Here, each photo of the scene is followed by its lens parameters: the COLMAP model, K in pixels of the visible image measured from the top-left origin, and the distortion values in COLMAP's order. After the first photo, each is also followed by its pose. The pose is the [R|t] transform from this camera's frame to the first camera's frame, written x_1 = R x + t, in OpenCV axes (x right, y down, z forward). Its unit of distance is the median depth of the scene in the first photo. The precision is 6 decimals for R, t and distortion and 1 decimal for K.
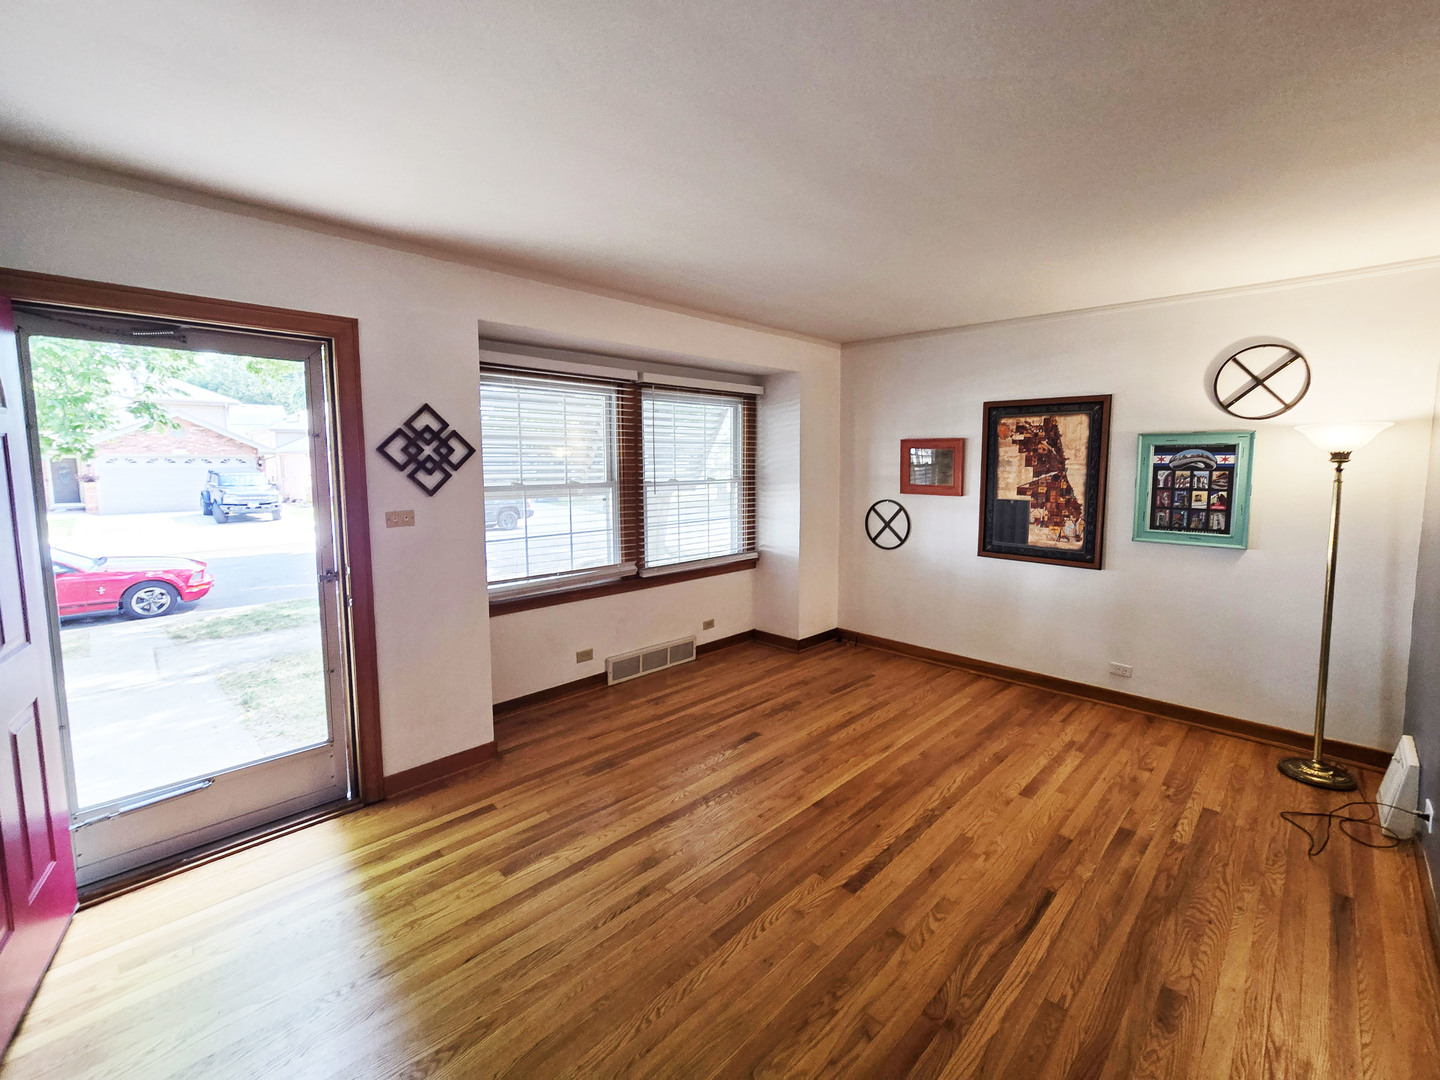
lens RADIAL K [[626.3, 0, 722.3], [0, 626.3, 519.9], [0, 0, 1]] dist [0.000866, 0.000064]
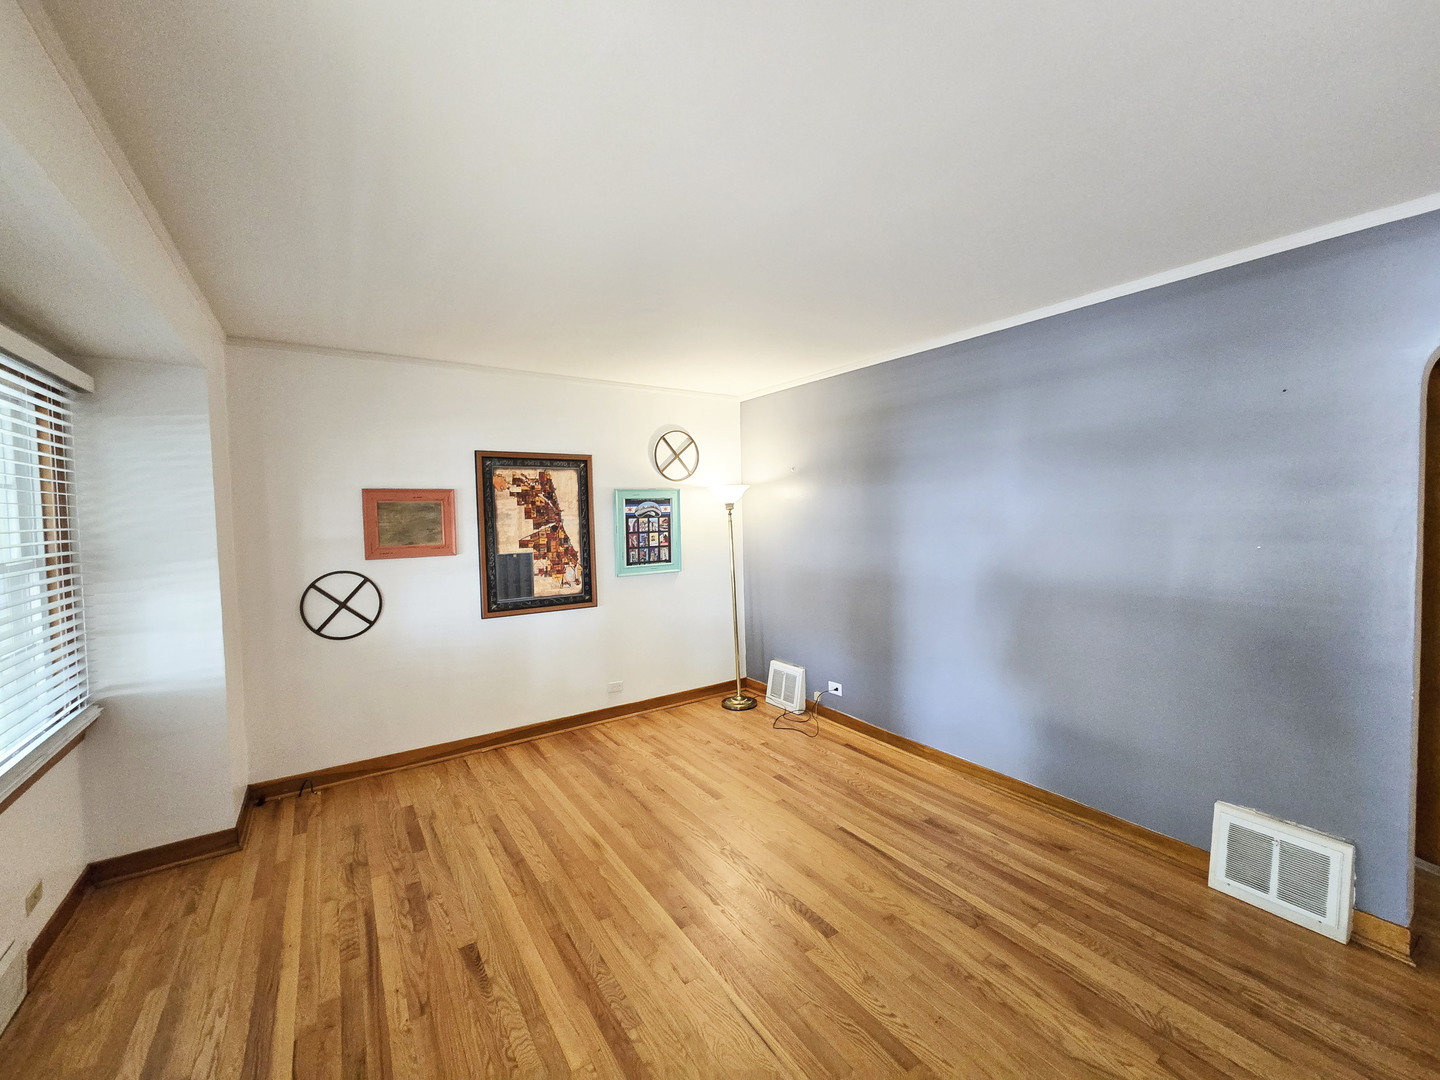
lens RADIAL K [[594.6, 0, 759.4], [0, 594.6, 537.2], [0, 0, 1]] dist [-0.000834, 0.000156]
pose [[0.169838, -0.049467, 0.984230, -0.428783], [0.116701, 0.992721, 0.029756, -0.045616], [-0.978538, 0.109807, 0.174375, 0.528293]]
